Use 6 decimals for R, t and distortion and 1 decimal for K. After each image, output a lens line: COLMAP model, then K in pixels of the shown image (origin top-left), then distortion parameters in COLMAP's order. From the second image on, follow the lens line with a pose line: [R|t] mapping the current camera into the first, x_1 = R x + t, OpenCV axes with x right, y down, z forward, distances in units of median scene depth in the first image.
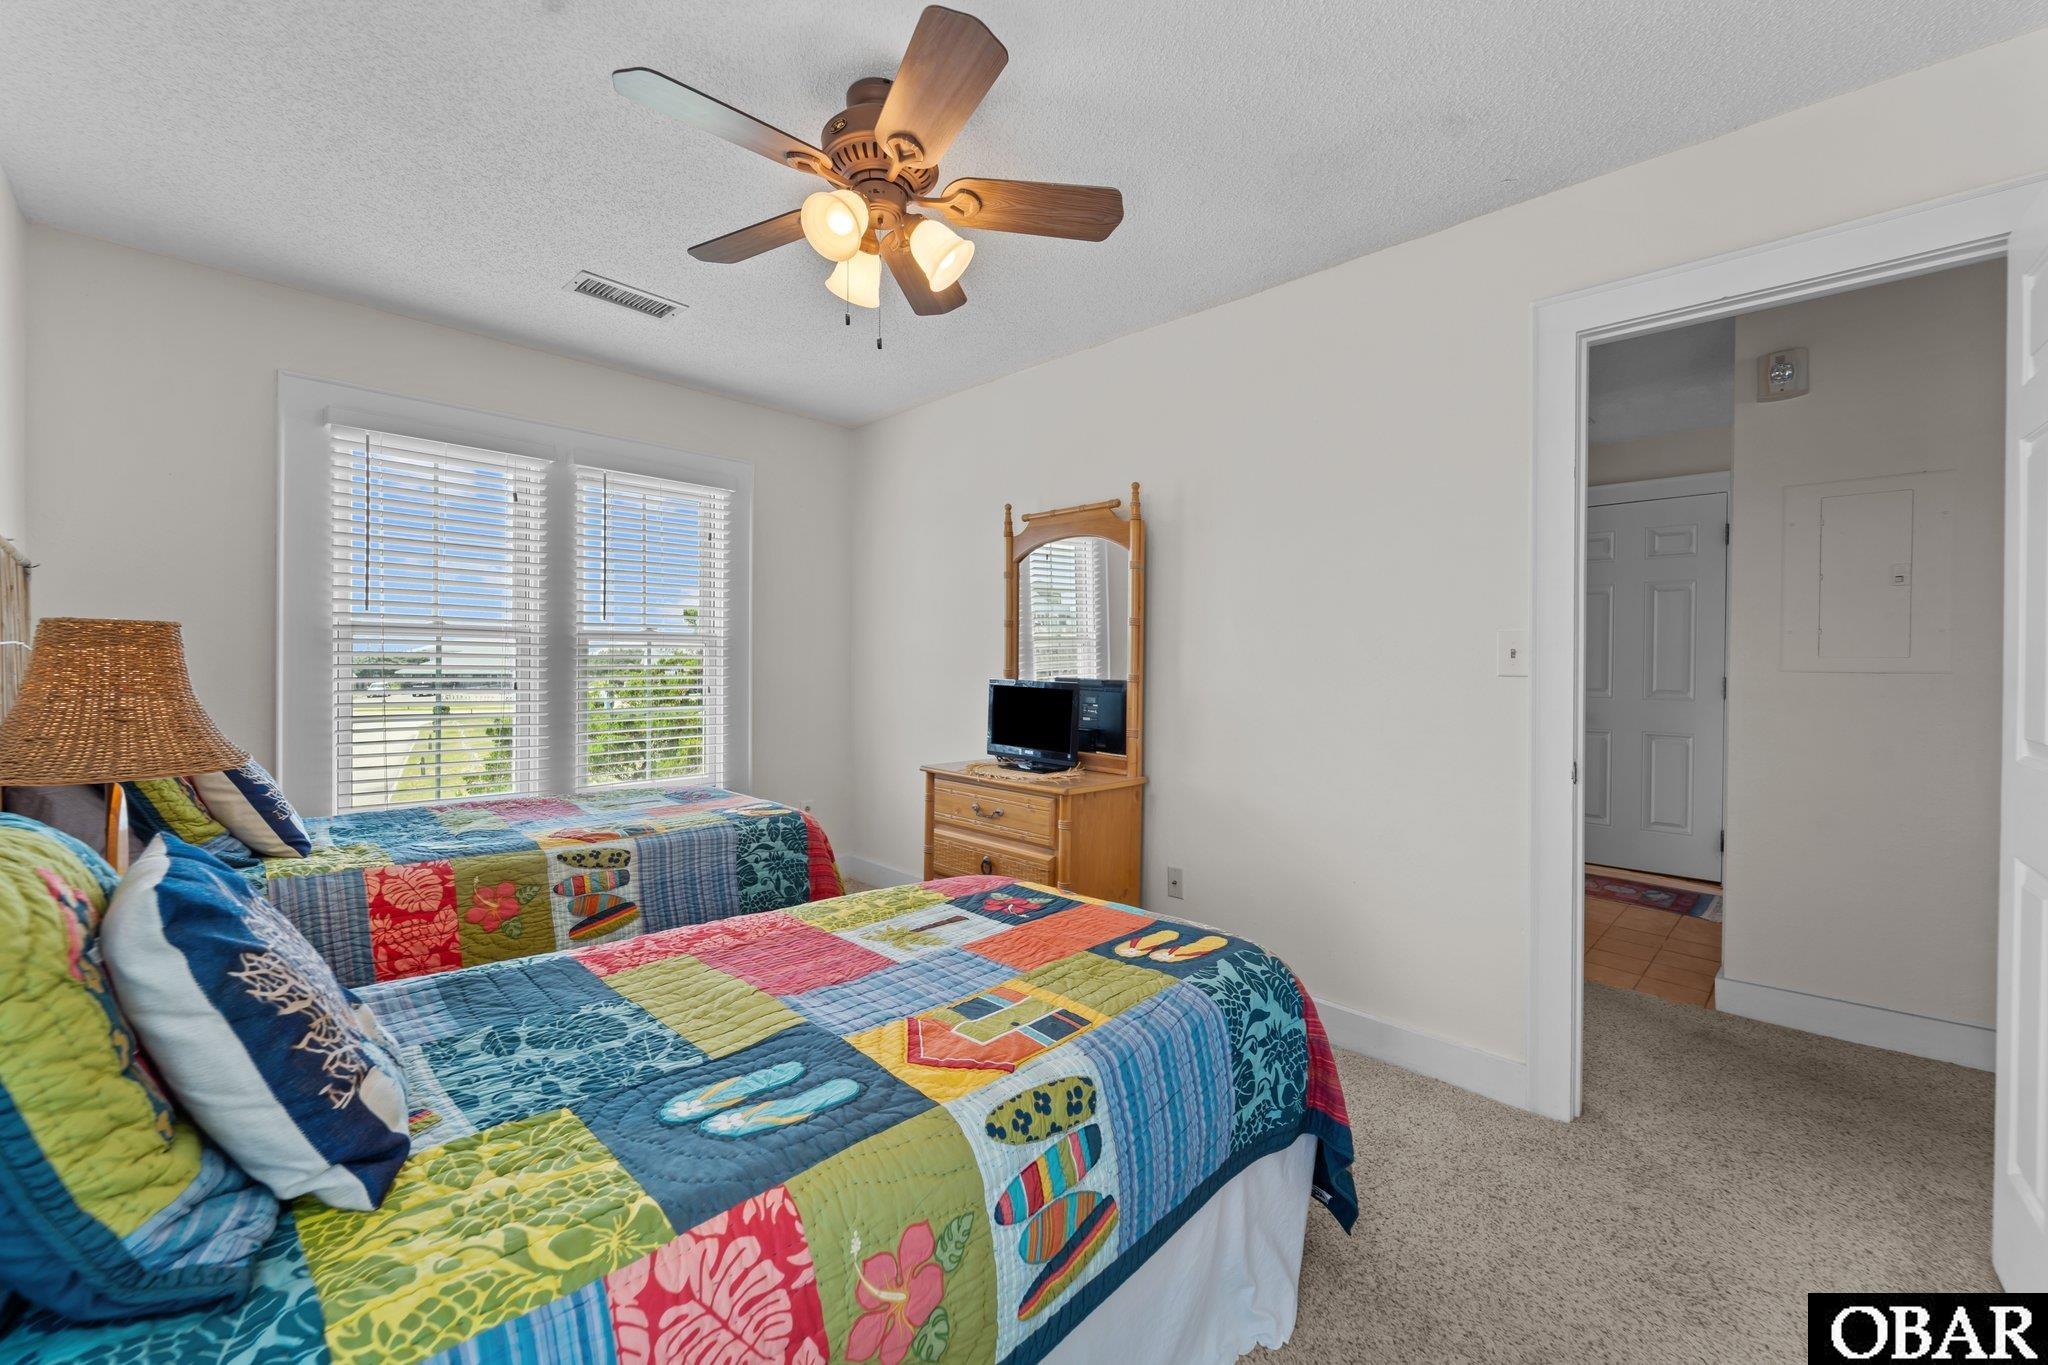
lens RADIAL K [[833.0, 0, 1021.8], [0, 833.0, 676.6], [0, 0, 1]] dist [0.004266, -0.002515]
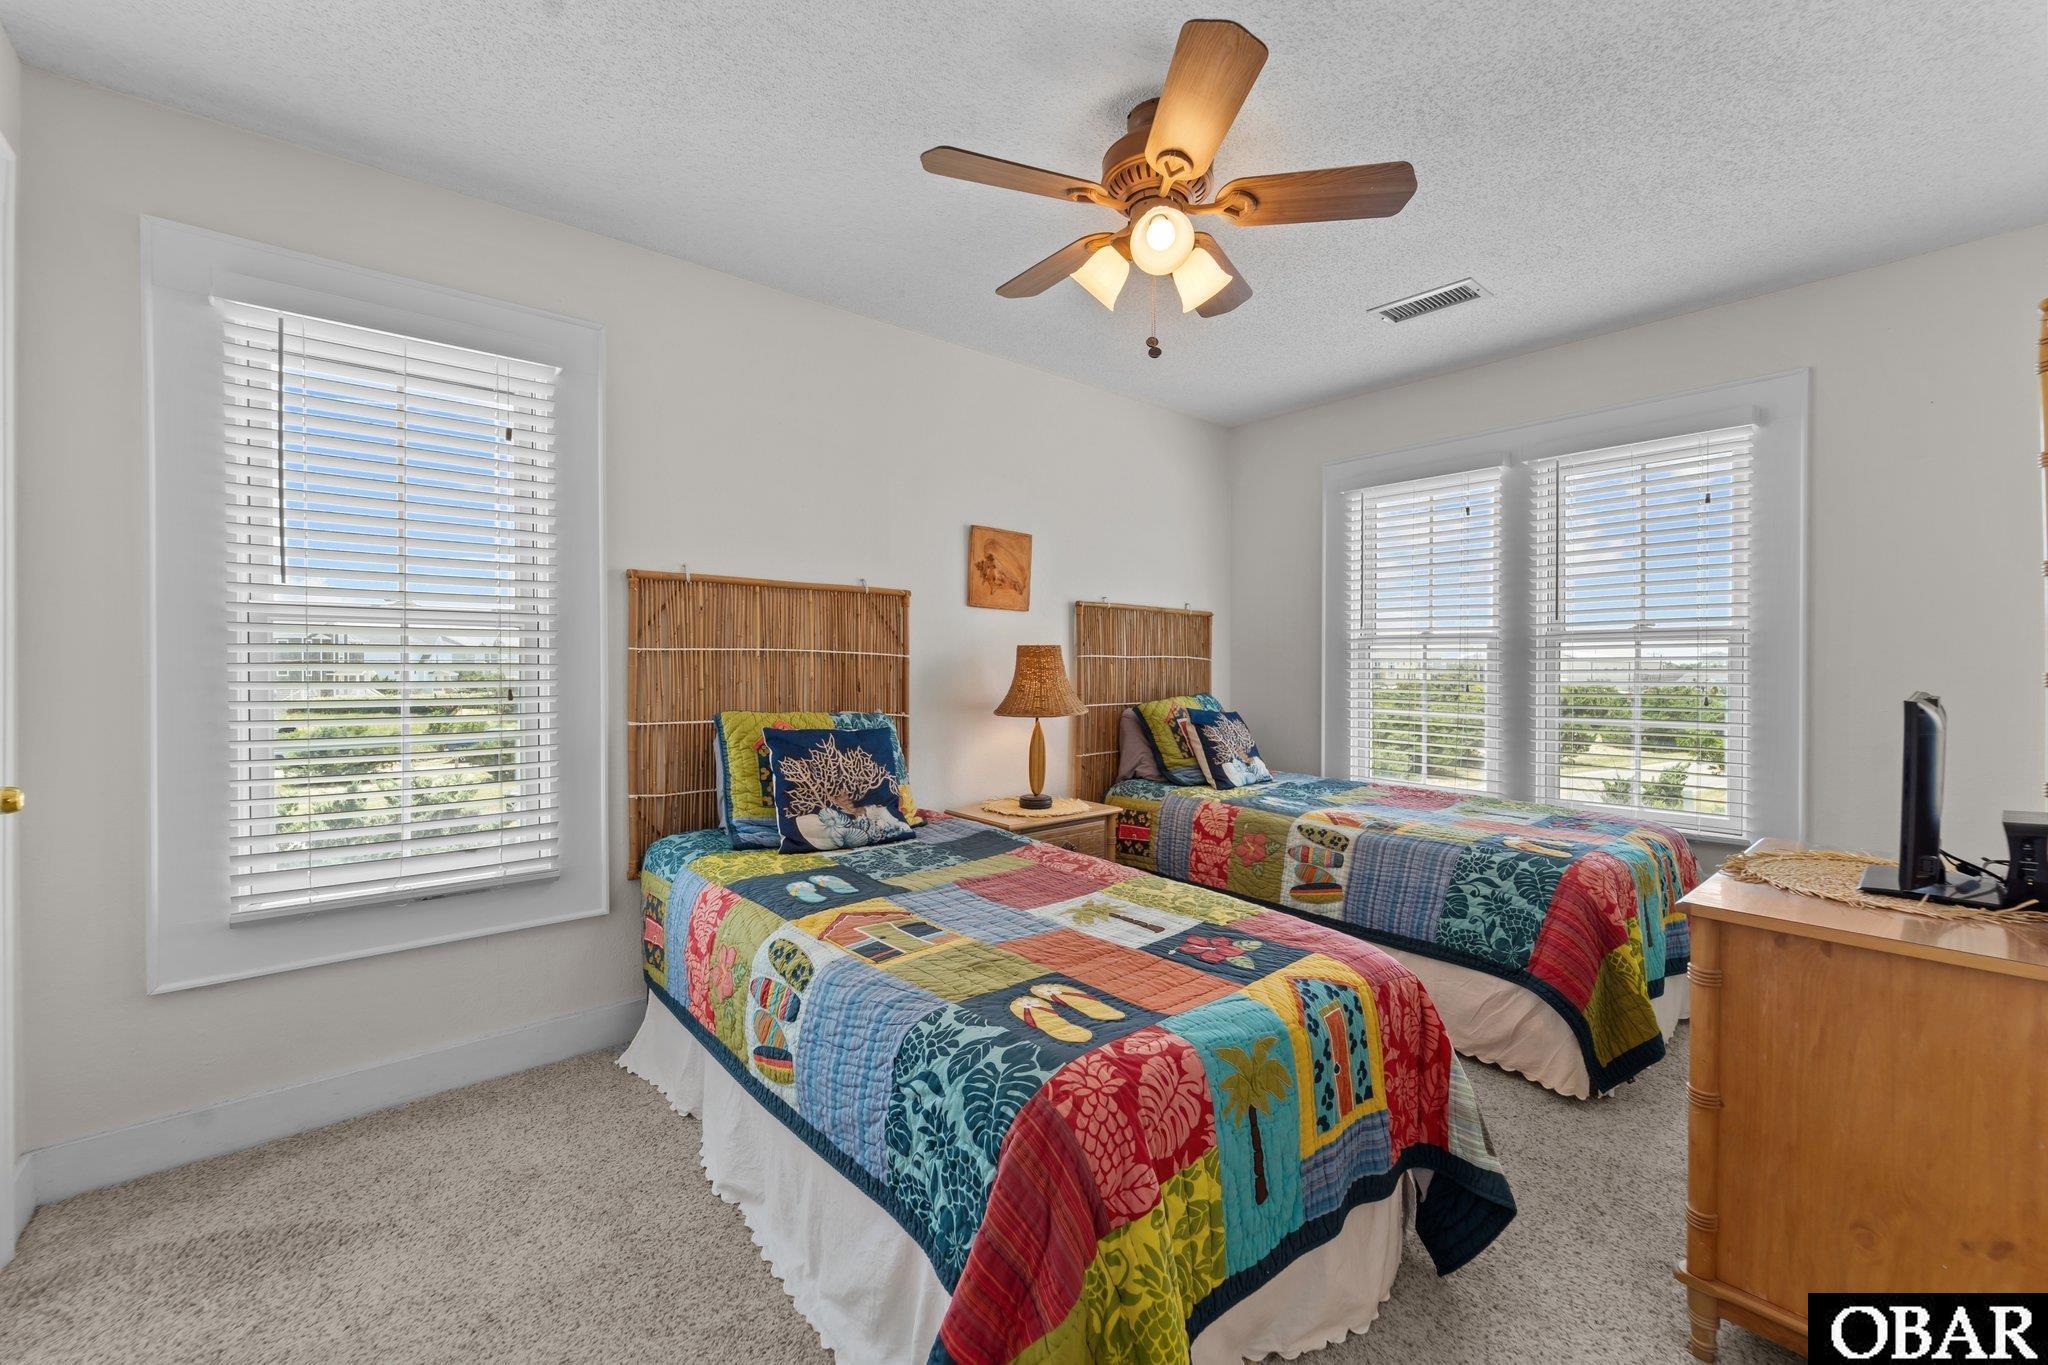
lens RADIAL K [[833.0, 0, 1023.0], [0, 833.0, 673.7], [0, 0, 1]] dist [0.004266, -0.002515]
pose [[-0.094782, 0.001256, -0.995497, 0.833341], [-0.018747, 0.999820, 0.003046, 0.000981], [0.995322, 0.018951, -0.094741, 0.885294]]
